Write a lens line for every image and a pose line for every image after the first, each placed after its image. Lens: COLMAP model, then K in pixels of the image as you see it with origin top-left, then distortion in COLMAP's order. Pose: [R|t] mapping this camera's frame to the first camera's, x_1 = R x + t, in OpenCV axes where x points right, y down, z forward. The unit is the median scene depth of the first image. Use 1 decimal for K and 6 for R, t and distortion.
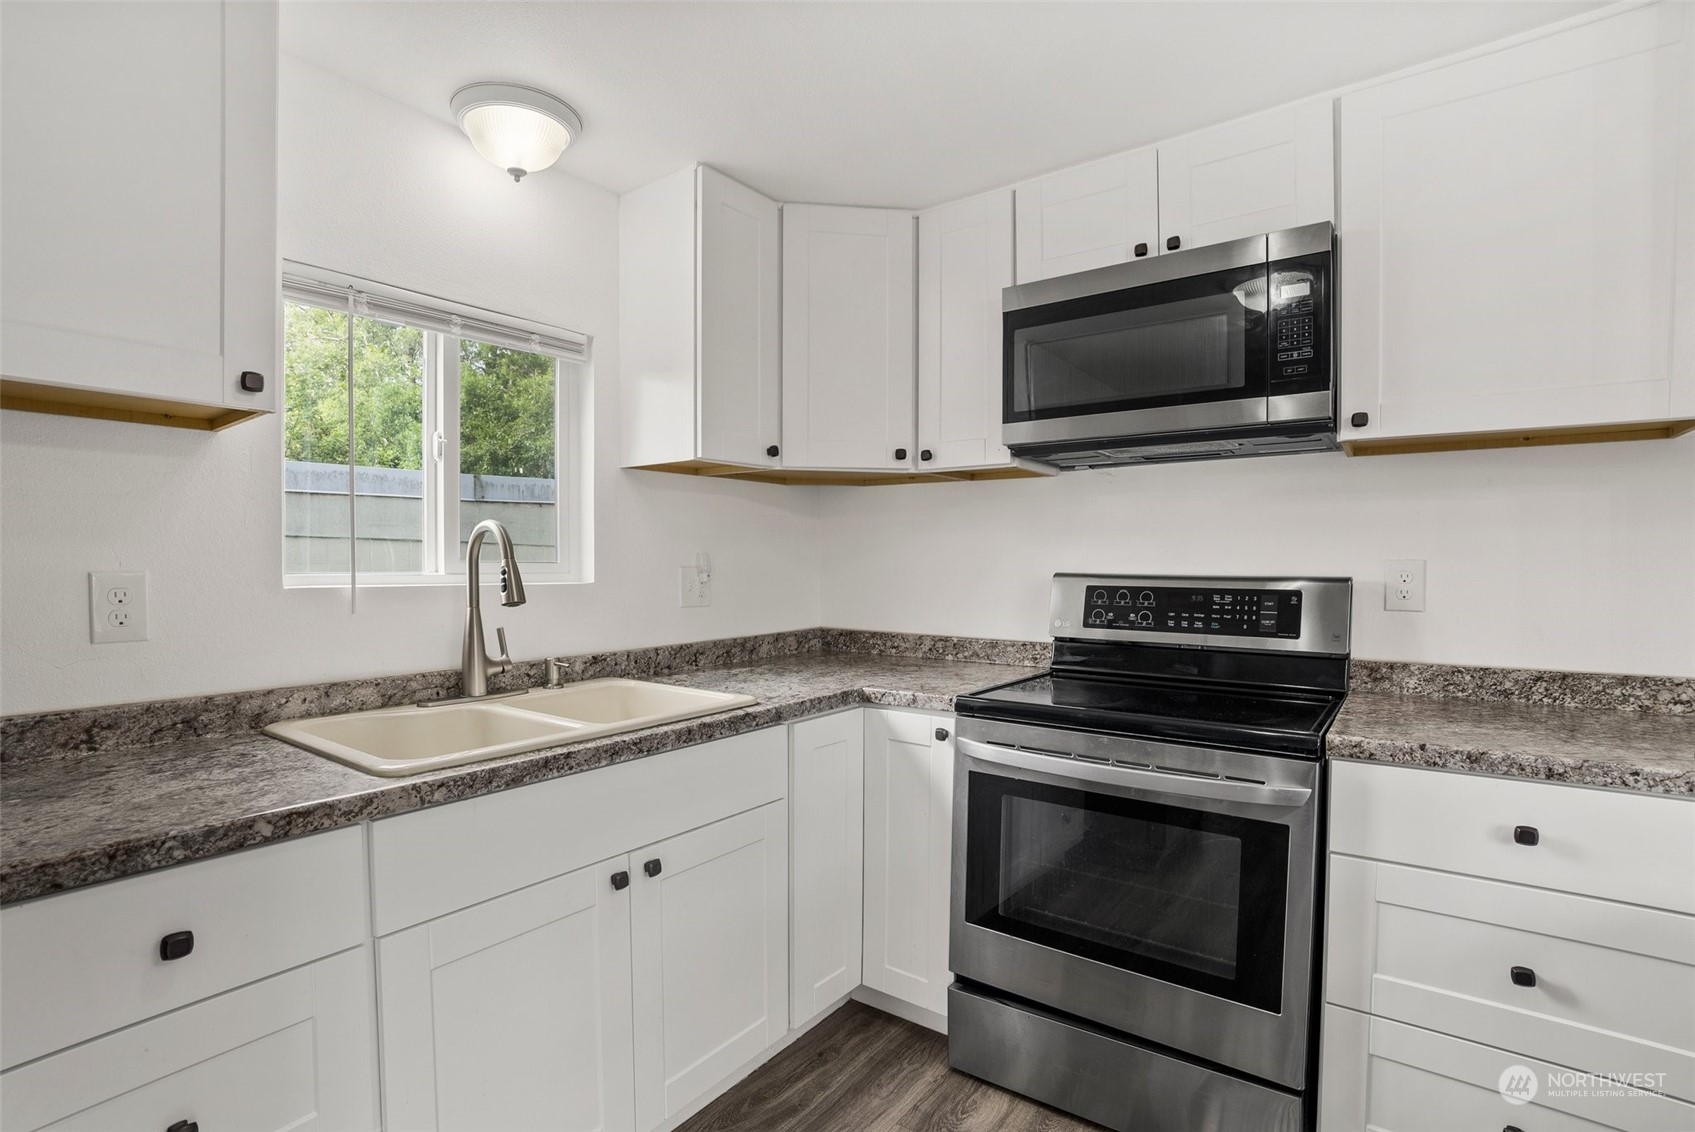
lens RADIAL K [[789.9, 0, 857.9], [0, 789.9, 597.2], [0, 0, 1]] dist [-0.044358, 0.010867]
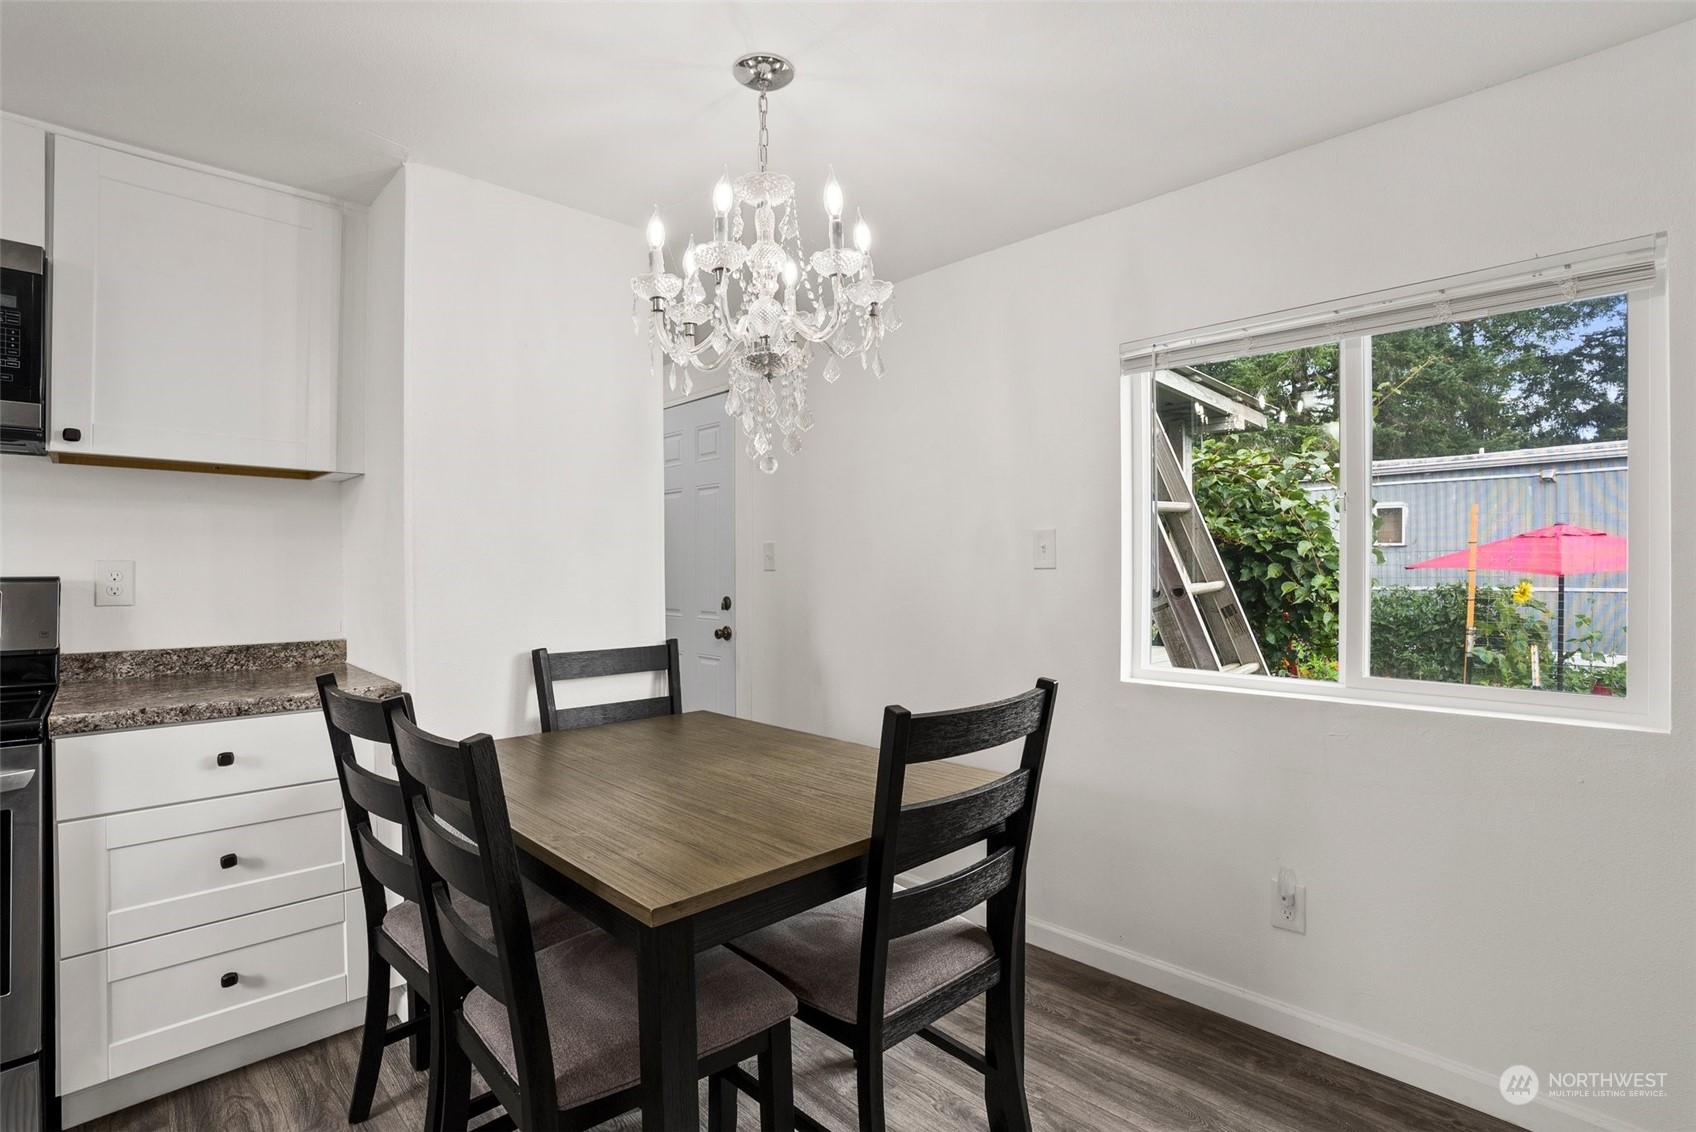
lens RADIAL K [[790.3, 0, 844.1], [0, 790.3, 574.6], [0, 0, 1]] dist [-0.044358, 0.010867]
pose [[0.172706, 0.000644, 0.984973, -0.267347], [0.029506, 0.999548, -0.005827, 0.011814], [-0.984531, 0.030069, 0.172609, -0.307383]]
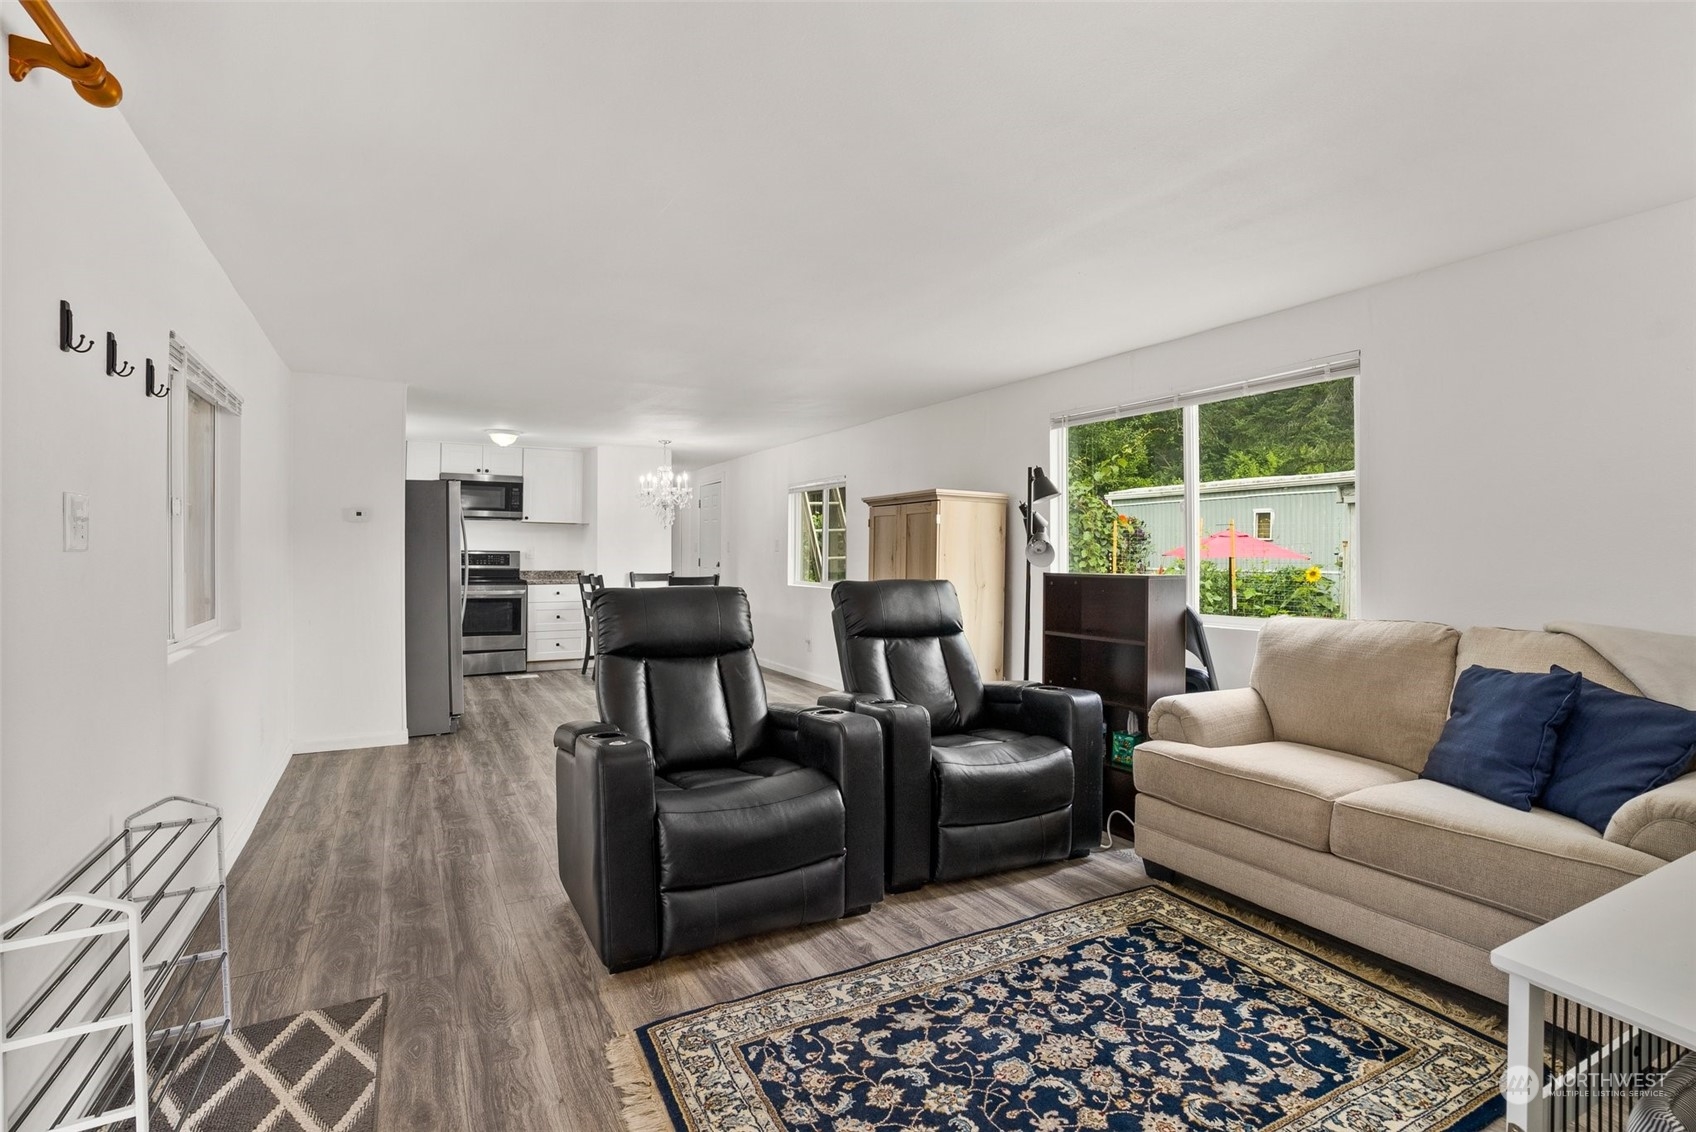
lens RADIAL K [[790.3, 0, 850.8], [0, 790.3, 562.8], [0, 0, 1]] dist [-0.044358, 0.010867]
pose [[0.417914, 0.000943, 0.908486, -3.213695], [0.014851, 0.999859, -0.007870, 0.128029], [-0.908365, 0.016781, 0.417841, -3.131114]]
